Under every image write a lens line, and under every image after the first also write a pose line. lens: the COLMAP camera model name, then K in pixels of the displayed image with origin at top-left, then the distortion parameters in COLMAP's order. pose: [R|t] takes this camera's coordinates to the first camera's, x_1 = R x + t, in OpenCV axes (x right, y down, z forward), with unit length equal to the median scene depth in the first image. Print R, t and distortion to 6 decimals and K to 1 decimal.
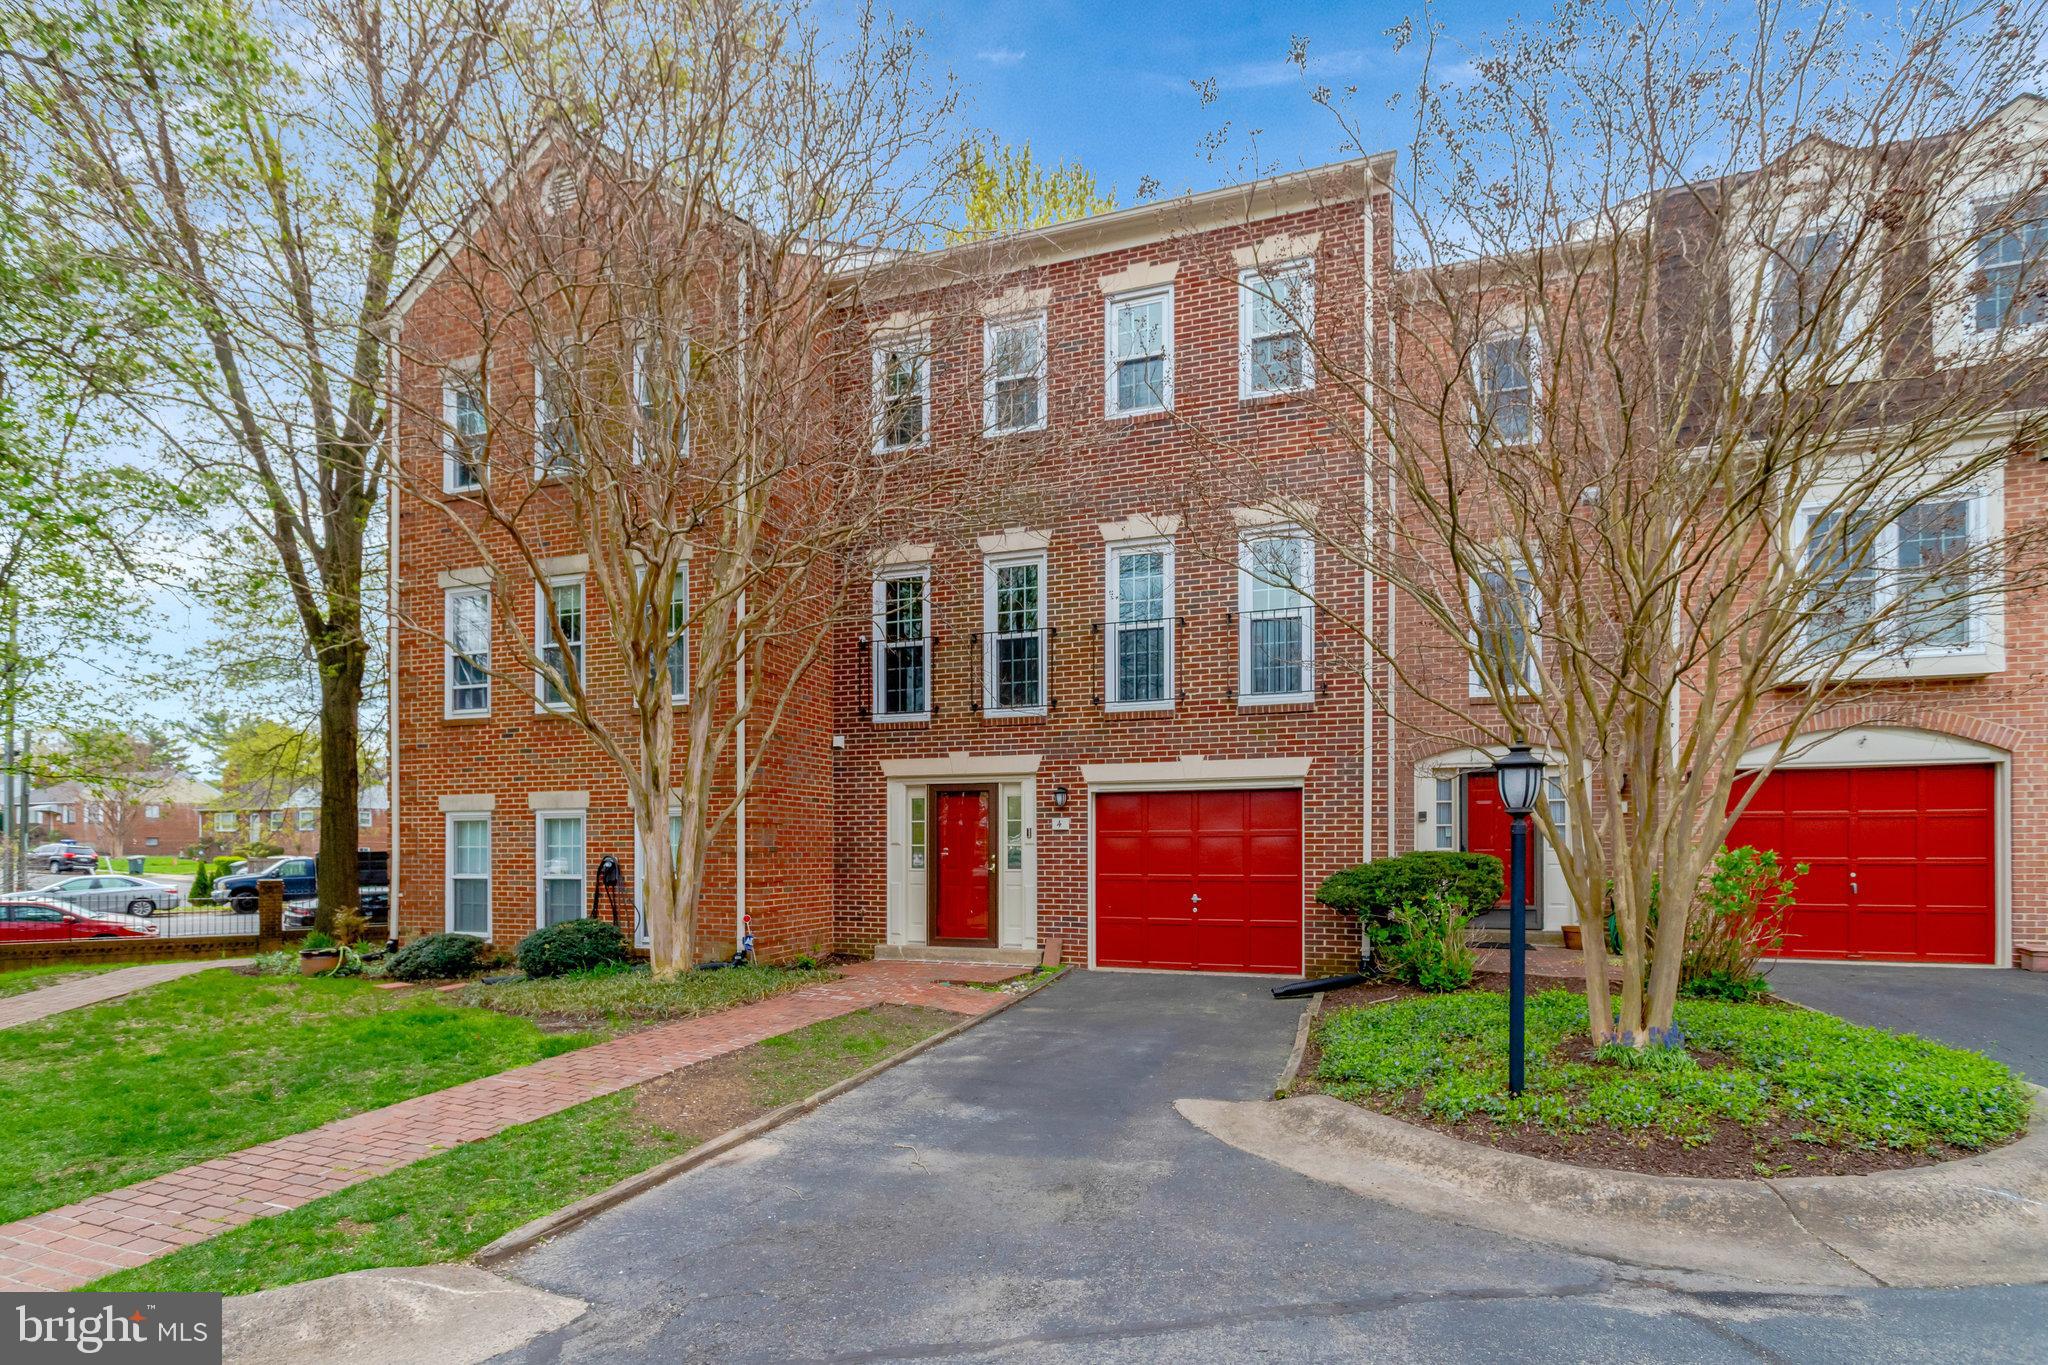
lens RADIAL K [[1001.6, 0, 1024.0], [0, 1001.6, 682.5], [0, 0, 1]] dist [-0.000842, 0.000503]
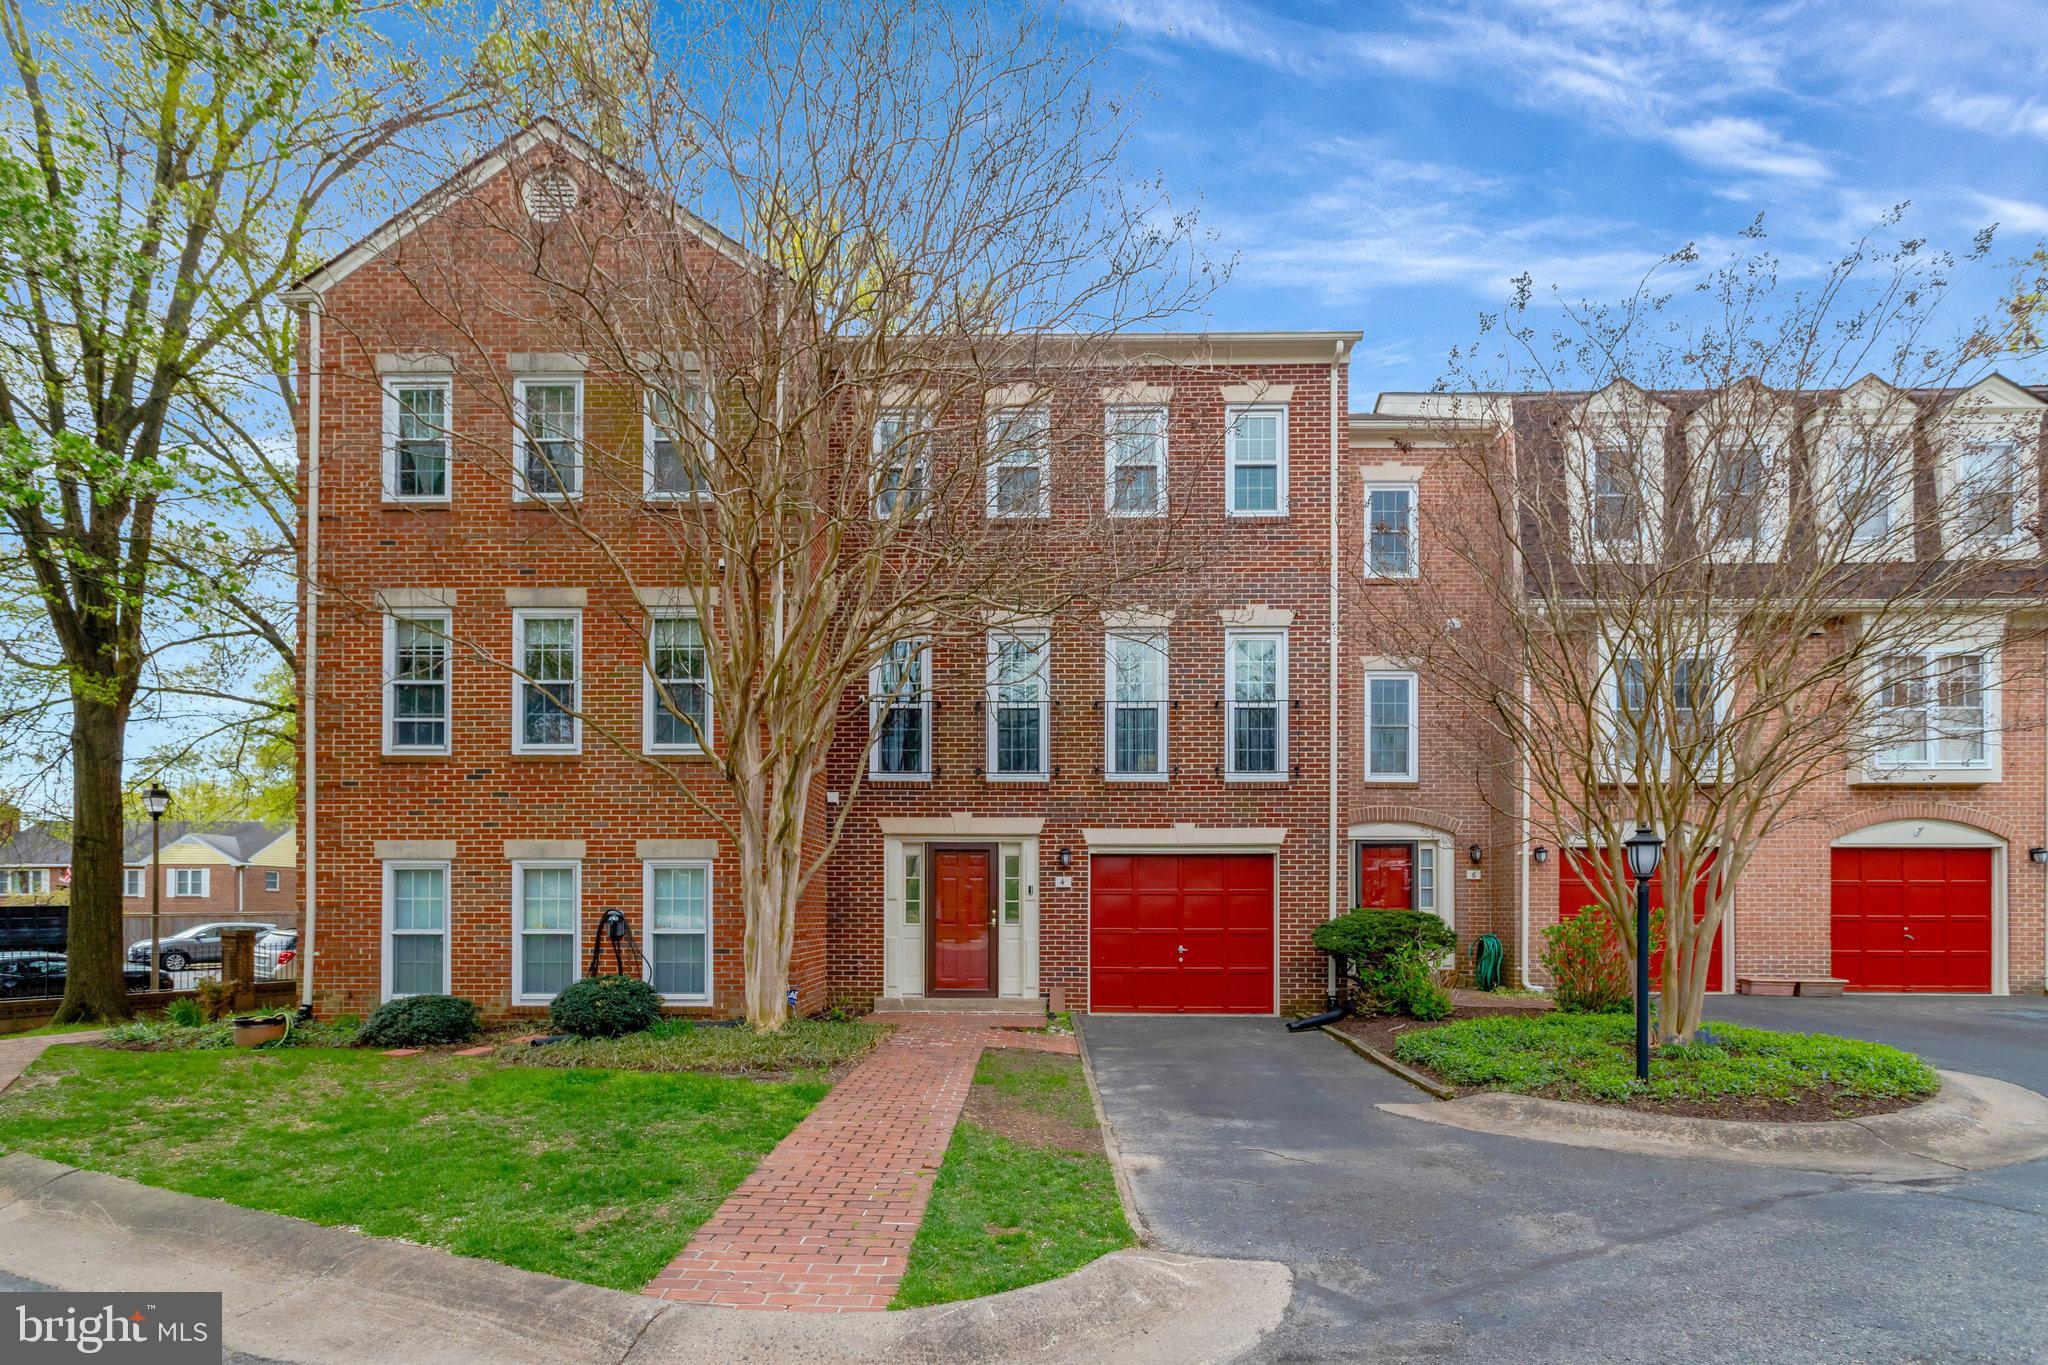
lens RADIAL K [[1000.4, 0, 1023.8], [0, 1000.4, 727.7], [0, 0, 1]] dist [0.000914, 0.000337]
pose [[0.948795, 0.061361, 0.309876, -0.350172], [-0.056359, 0.998096, -0.025080, 0.003225], [-0.310825, 0.006331, 0.950446, -0.023335]]
